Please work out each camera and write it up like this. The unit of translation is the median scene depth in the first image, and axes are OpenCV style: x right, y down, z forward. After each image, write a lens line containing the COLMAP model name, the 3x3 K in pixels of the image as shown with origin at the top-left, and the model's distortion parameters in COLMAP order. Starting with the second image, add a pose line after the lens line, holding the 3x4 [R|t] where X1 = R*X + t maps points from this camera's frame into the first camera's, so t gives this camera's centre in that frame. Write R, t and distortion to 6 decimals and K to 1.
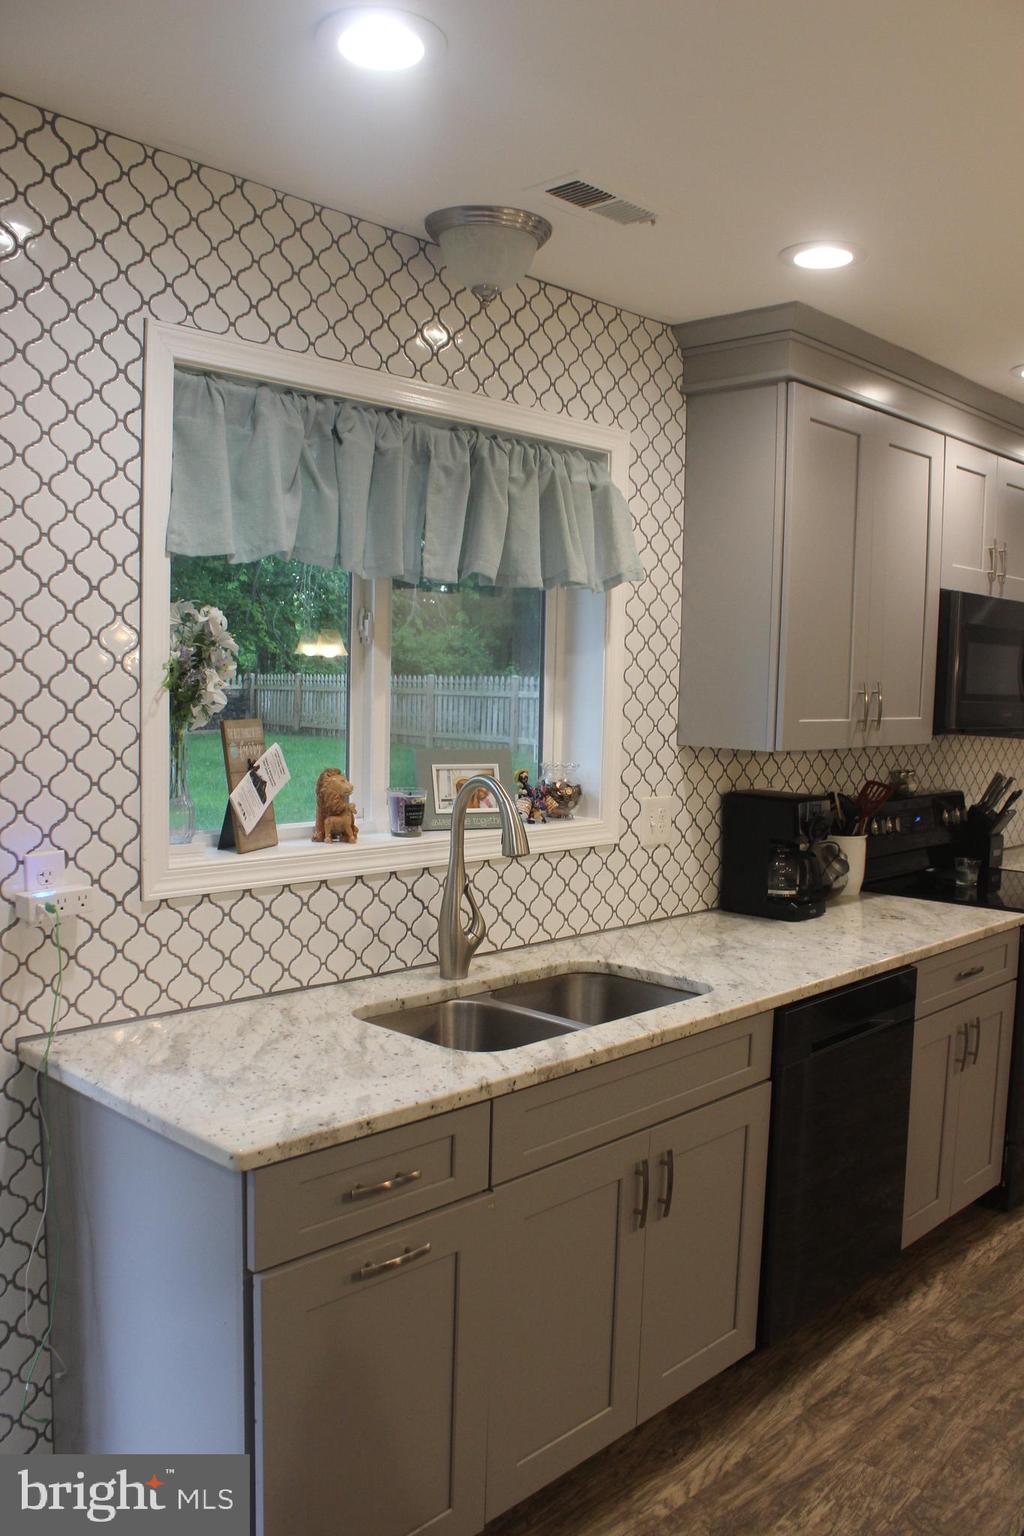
lens RADIAL K [[1292.8, 0, 525.7], [0, 1292.8, 793.5], [0, 0, 1]] dist [-0.166697, 0.148603]
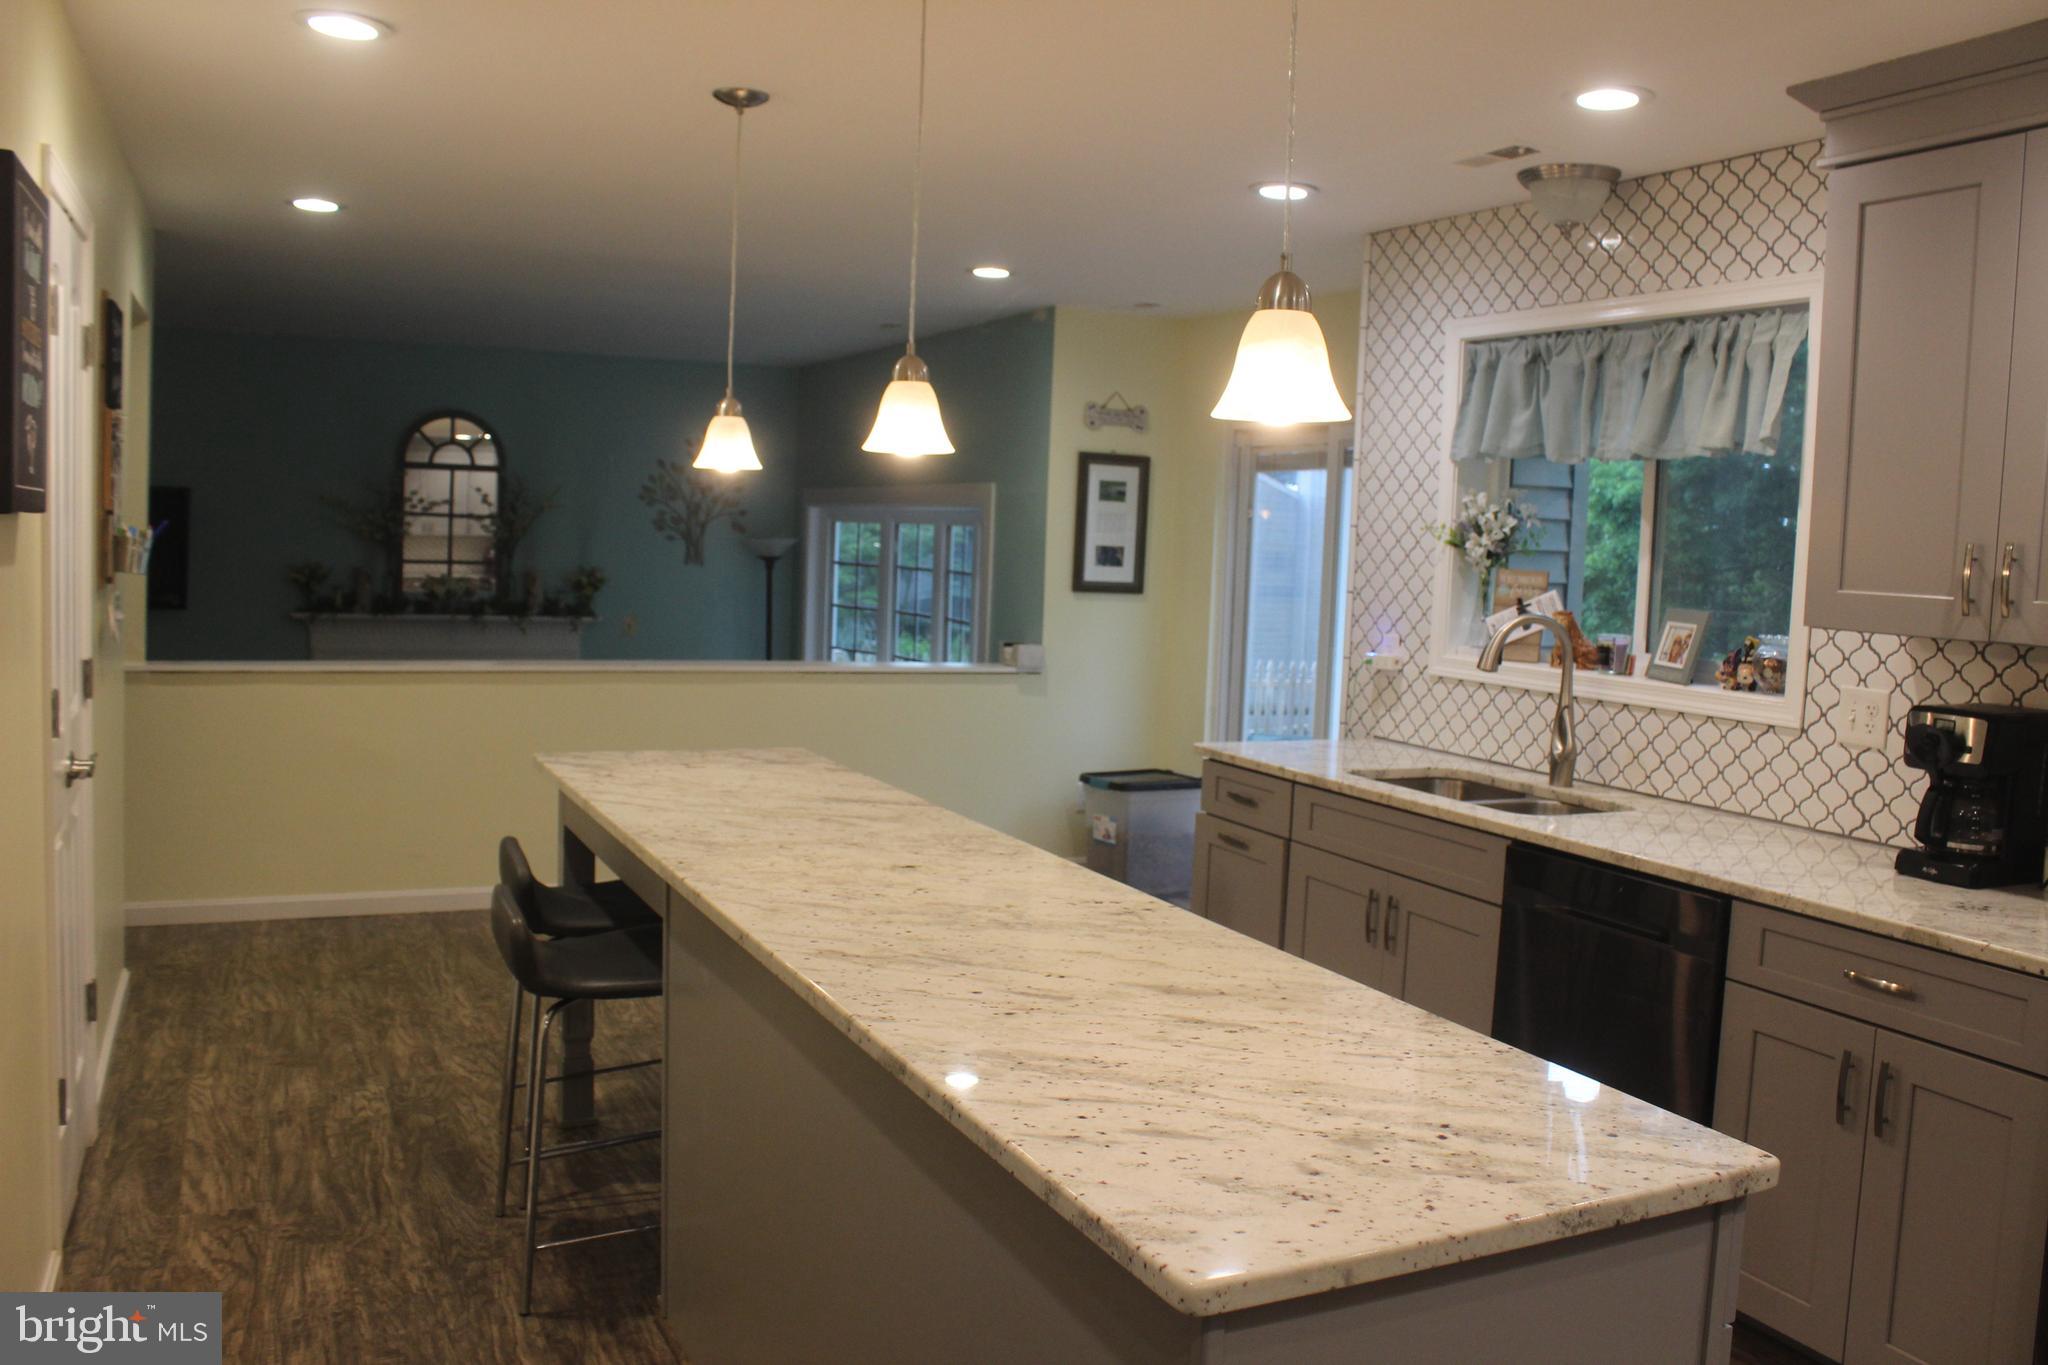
lens RADIAL K [[1696.3, 0, 1055.3], [0, 1696.3, 671.5], [0, 0, 1]] dist [-0.166280, 0.148848]
pose [[-0.351451, 0.036368, -0.935500, 1.646034], [-0.136228, 0.986623, 0.089534, -0.040982], [0.926242, 0.158908, -0.341795, 1.131288]]
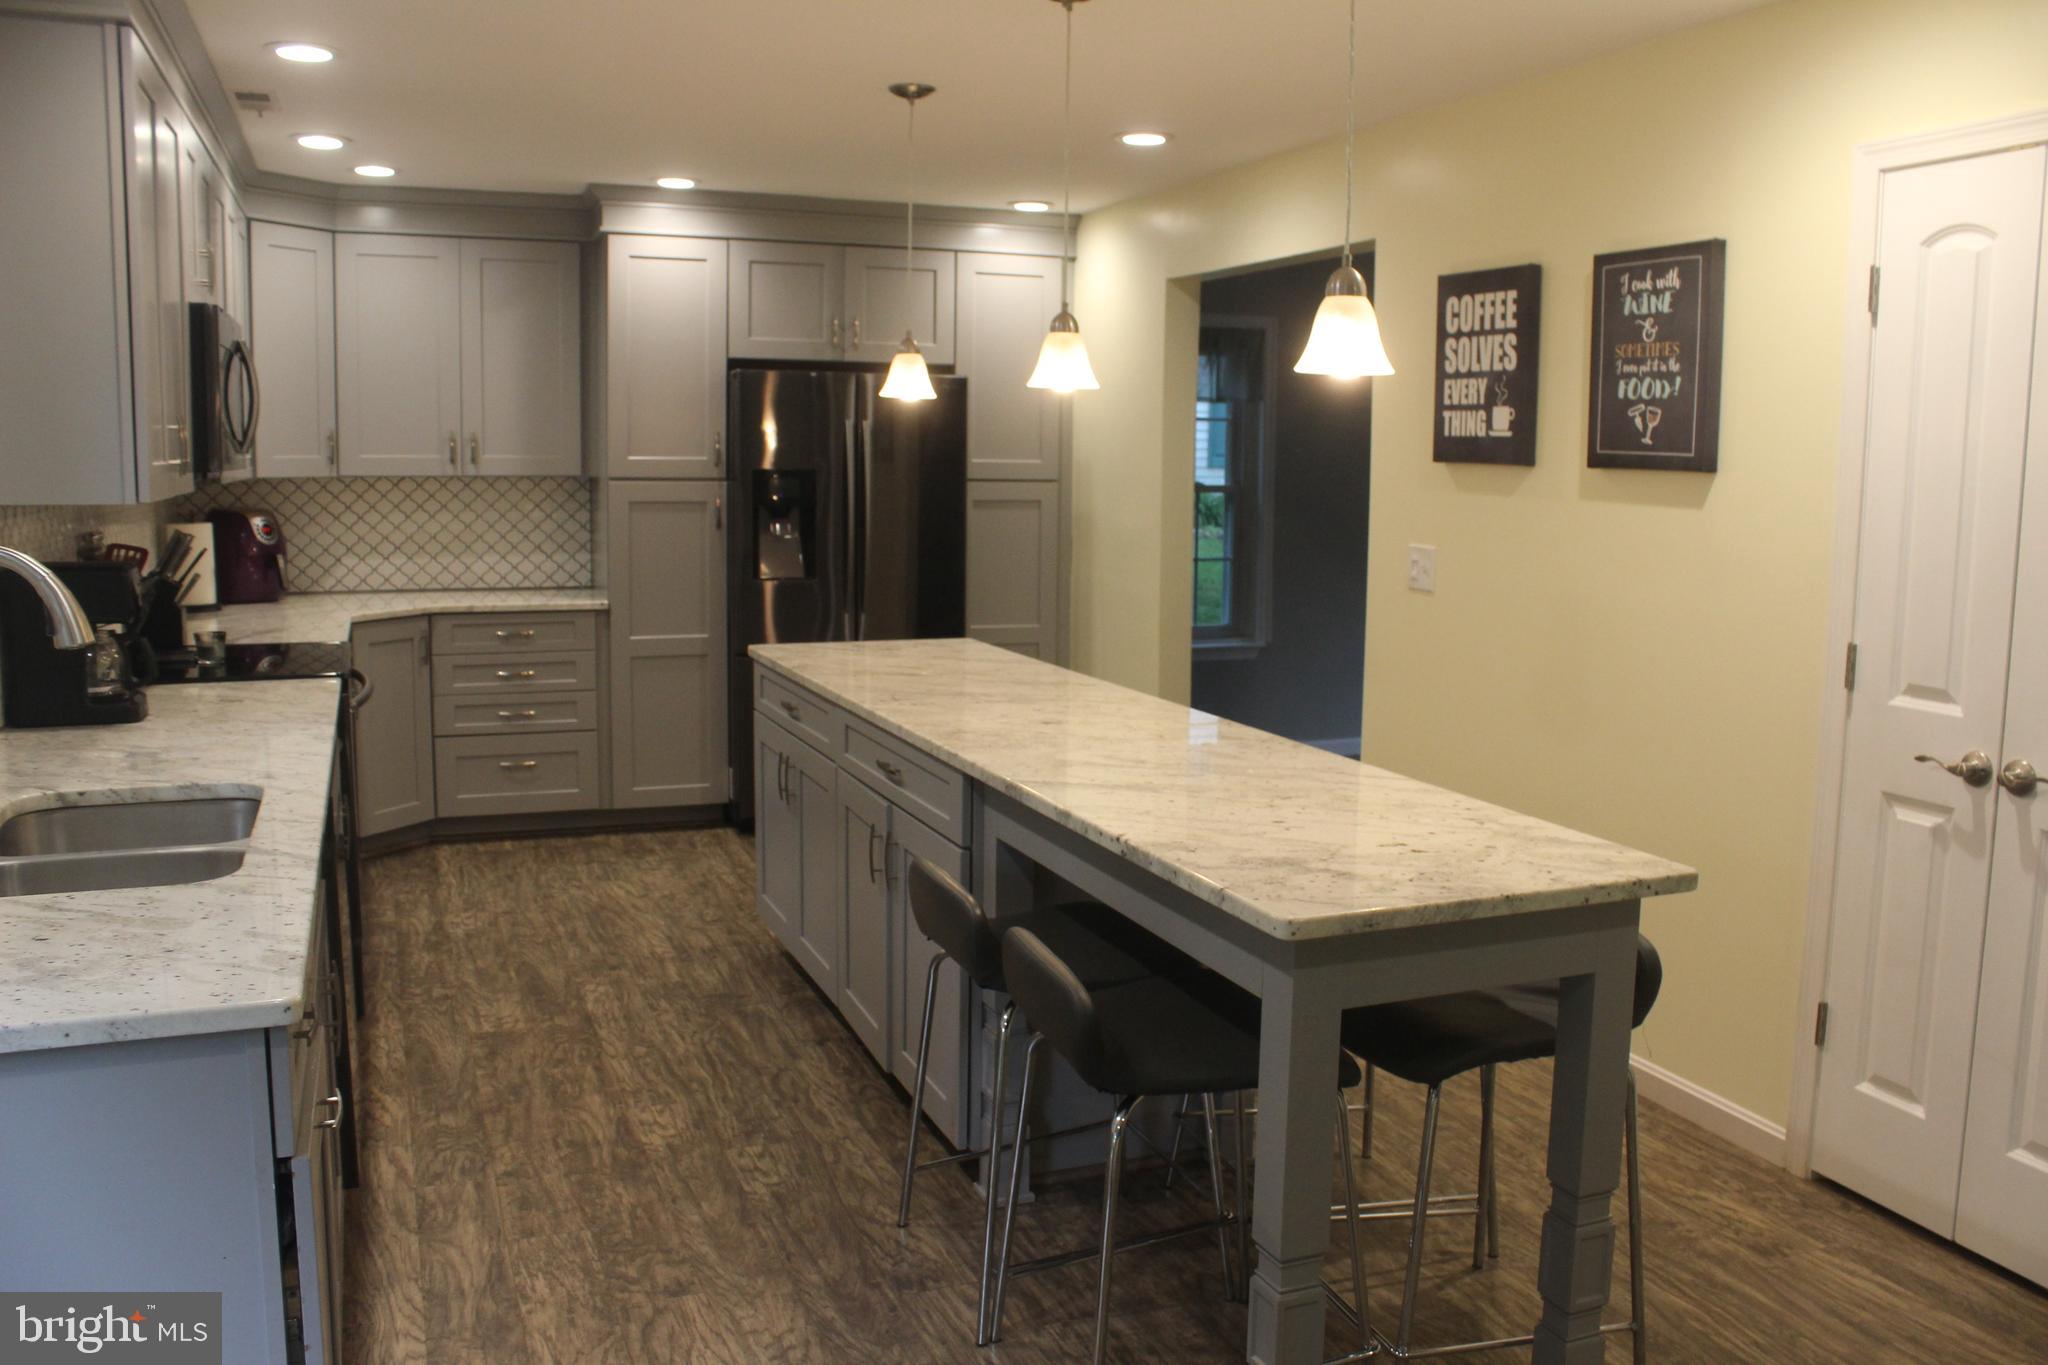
lens RADIAL K [[1696.3, 0, 1055.3], [0, 1696.3, 671.5], [0, 0, 1]] dist [-0.166280, 0.148848]
pose [[0.416075, -0.138176, 0.898771, -0.597743], [0.081828, 0.990067, 0.114330, 0.000832], [-0.905641, 0.025974, 0.423249, 0.084695]]
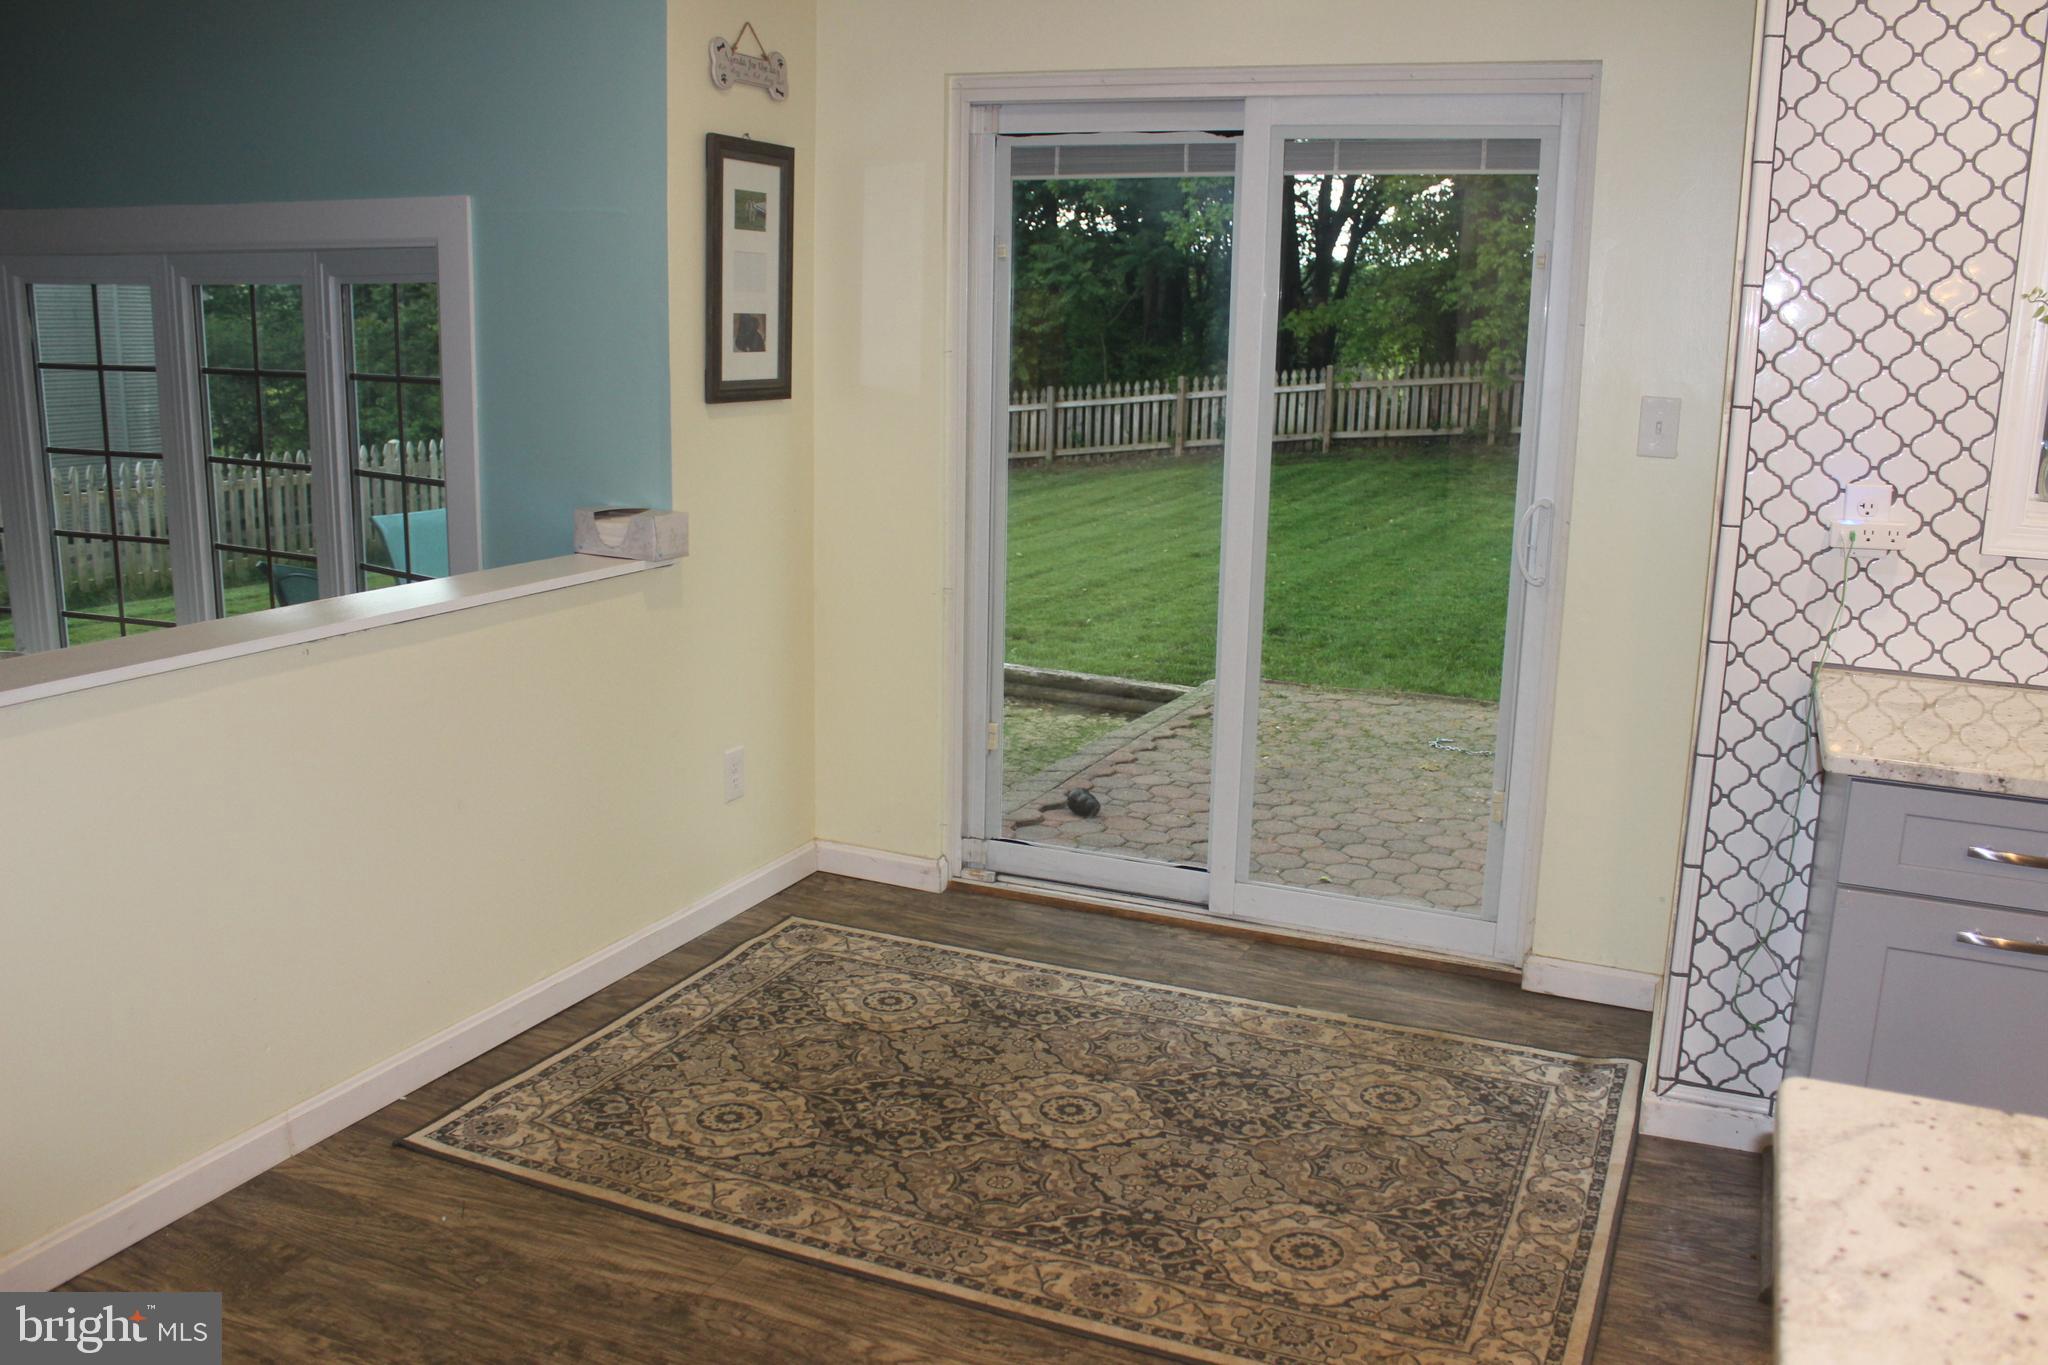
lens RADIAL K [[1696.3, 0, 1055.3], [0, 1696.3, 671.5], [0, 0, 1]] dist [-0.166280, 0.148848]
pose [[0.344836, 0.179142, -0.921410, 0.509048], [-0.105344, 0.982804, 0.151653, 0.051815], [0.932733, 0.044770, 0.357778, -0.049008]]
